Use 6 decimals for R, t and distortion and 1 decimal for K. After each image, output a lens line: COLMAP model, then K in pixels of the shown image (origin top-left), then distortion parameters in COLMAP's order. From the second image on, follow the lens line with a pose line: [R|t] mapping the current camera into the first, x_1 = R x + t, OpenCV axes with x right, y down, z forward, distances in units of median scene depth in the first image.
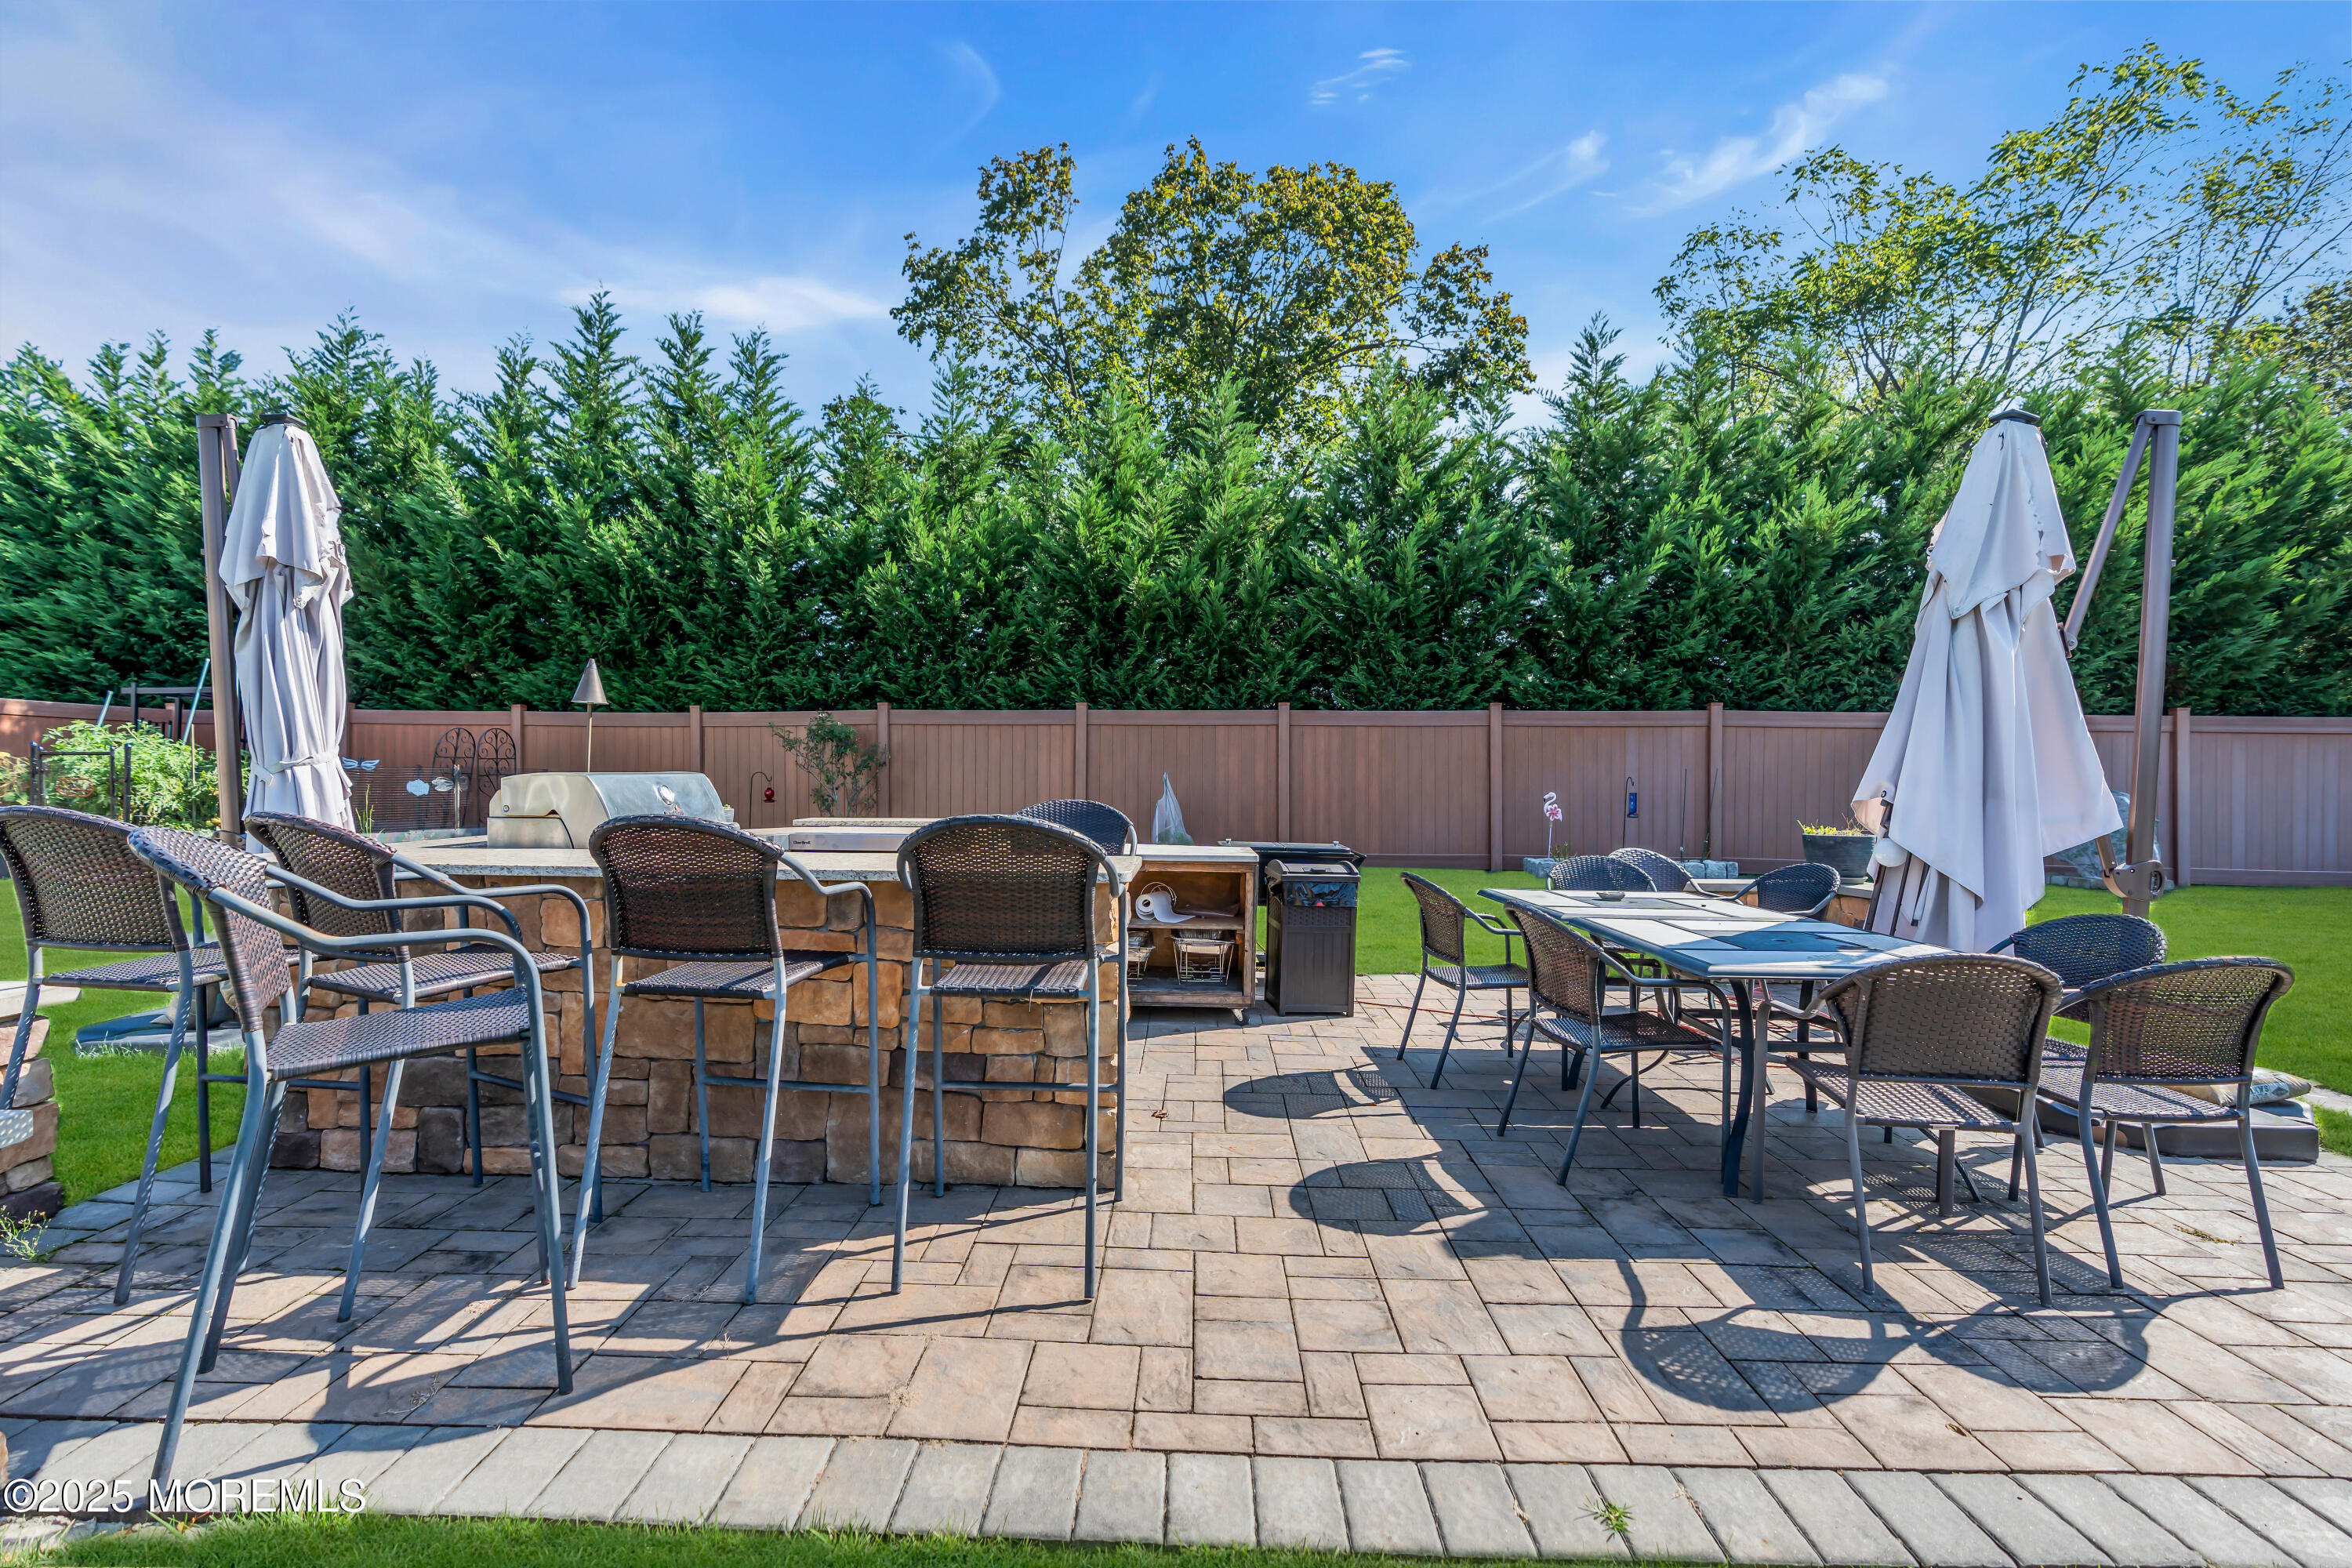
lens RADIAL K [[1060.5, 0, 1179.8], [0, 1060.5, 789.0], [0, 0, 1]] dist [-0.011660, 0.003260]
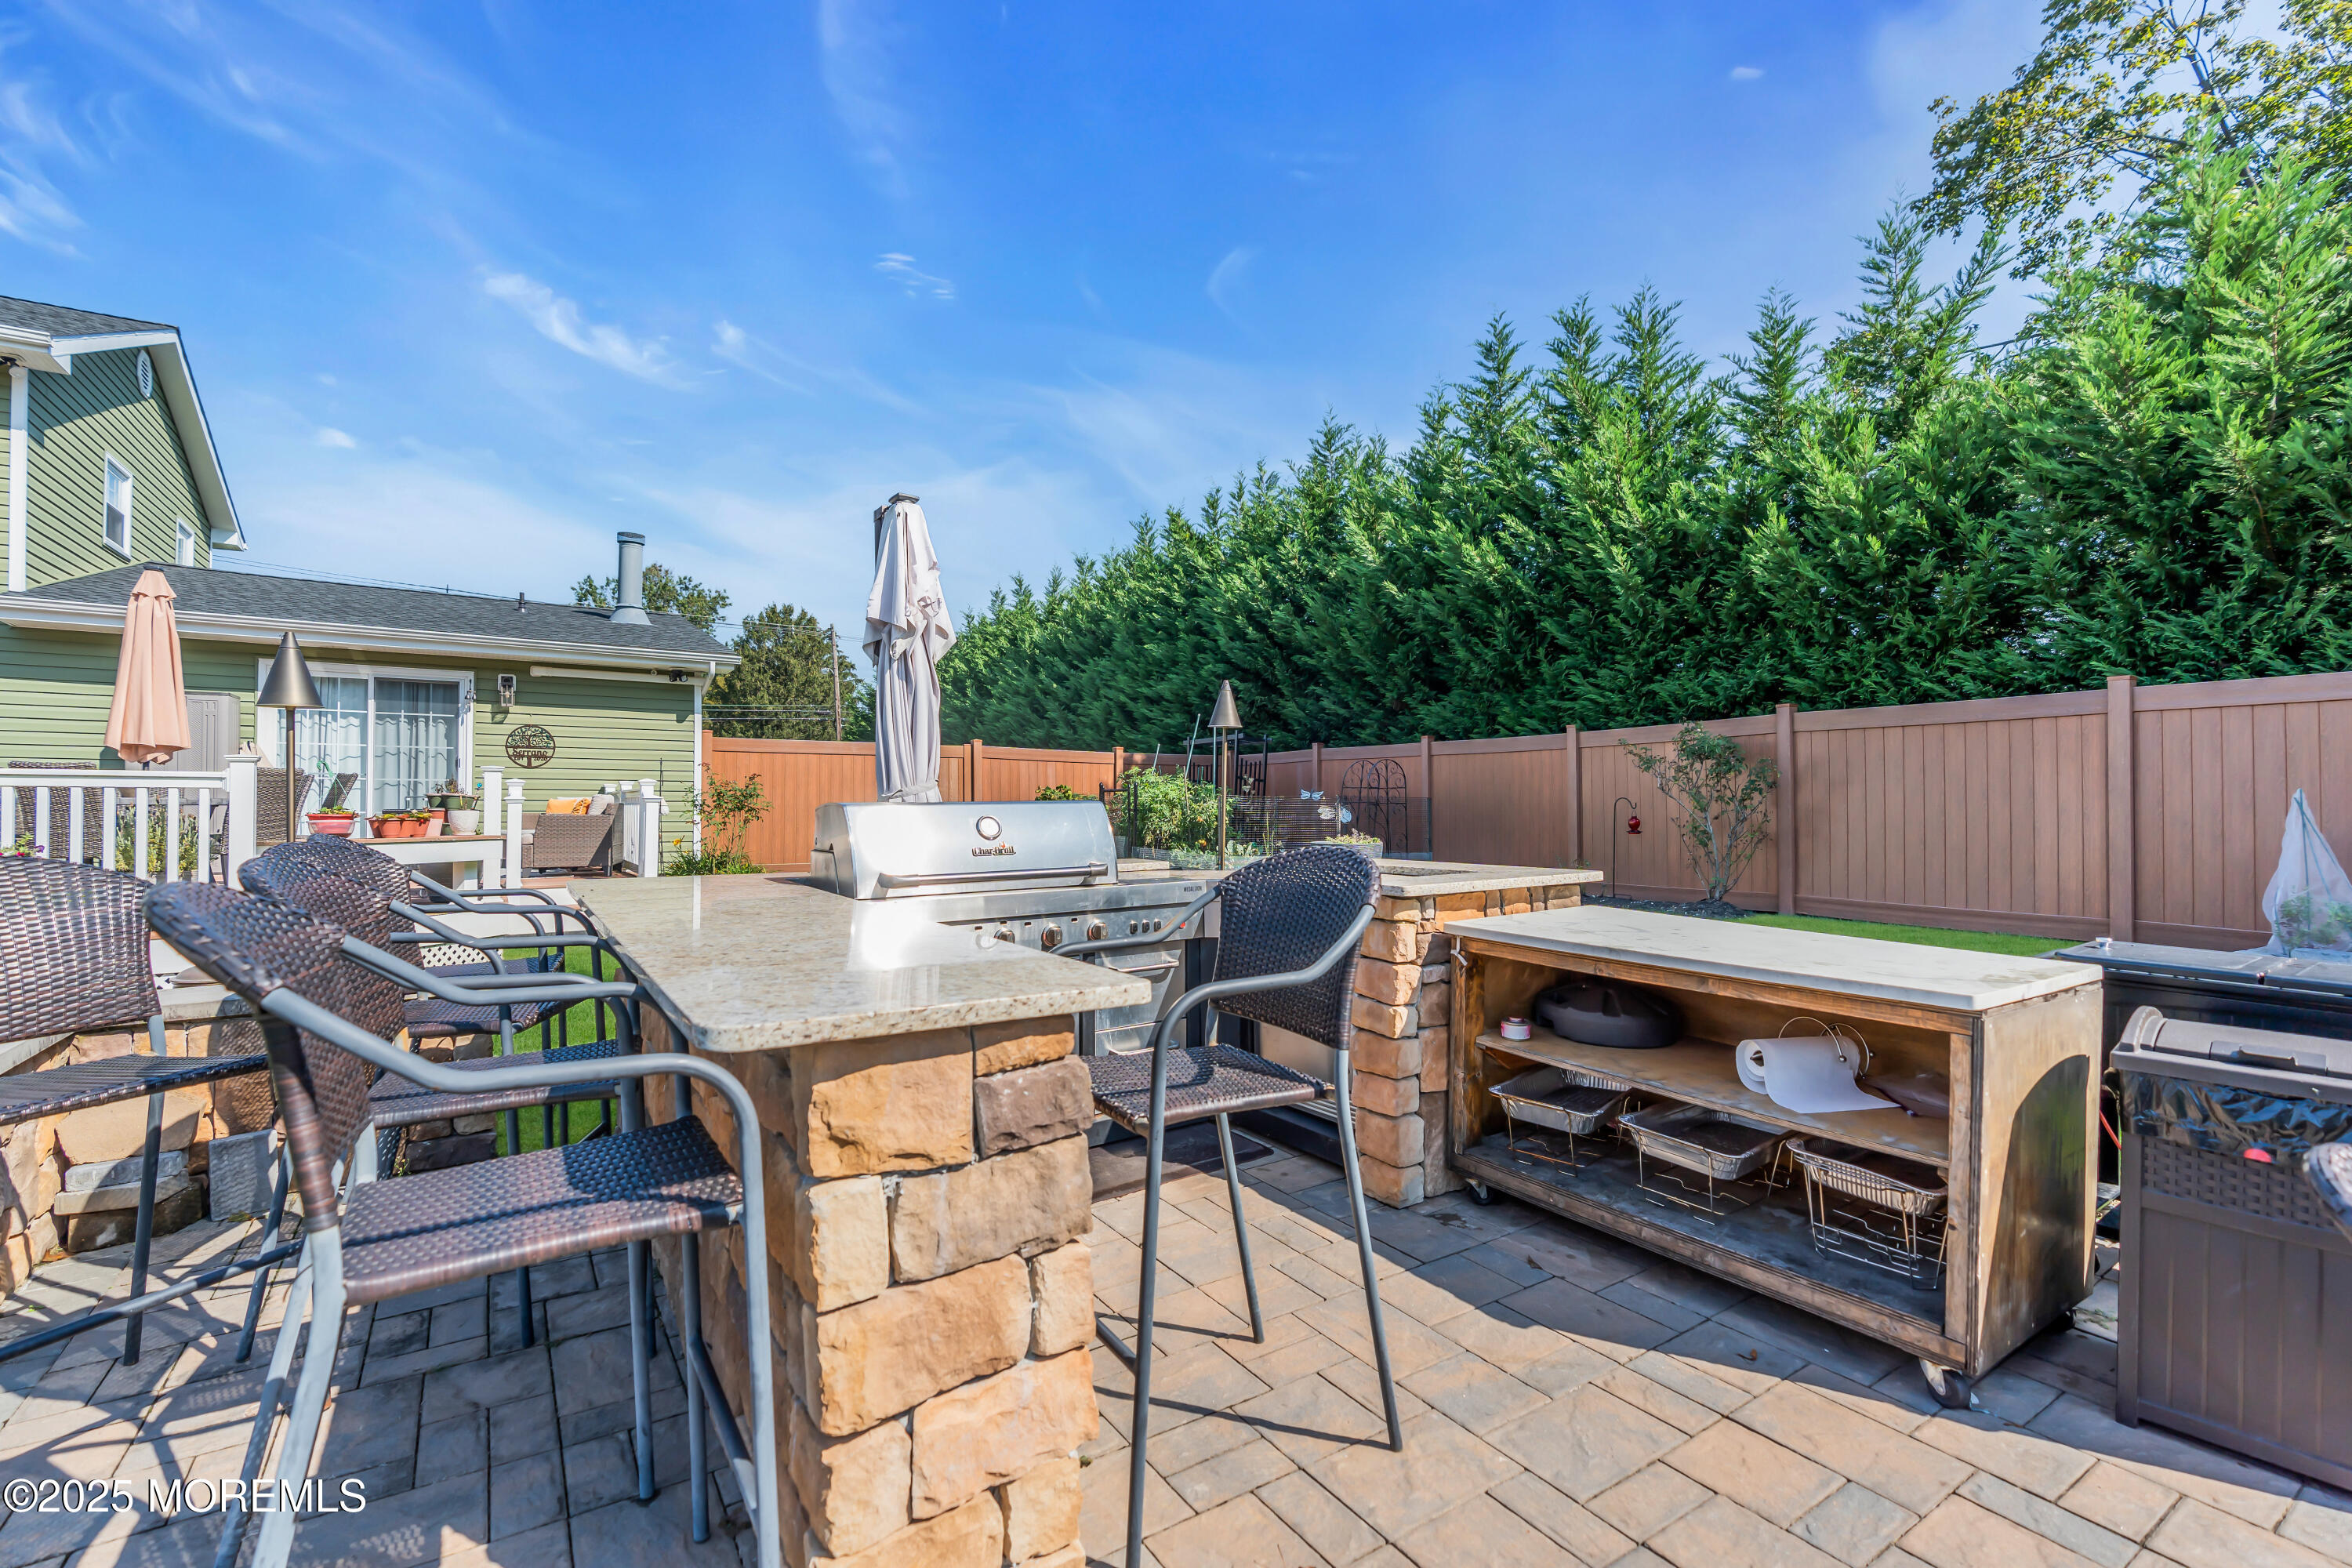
lens RADIAL K [[1060.5, 0, 1165.4], [0, 1060.5, 770.1], [0, 0, 1]] dist [-0.011660, 0.003260]
pose [[0.557049, -0.033597, -0.829800, 0.095605], [-0.002697, 0.999103, -0.042263, -0.001407], [0.830475, 0.025781, 0.556459, 0.212398]]
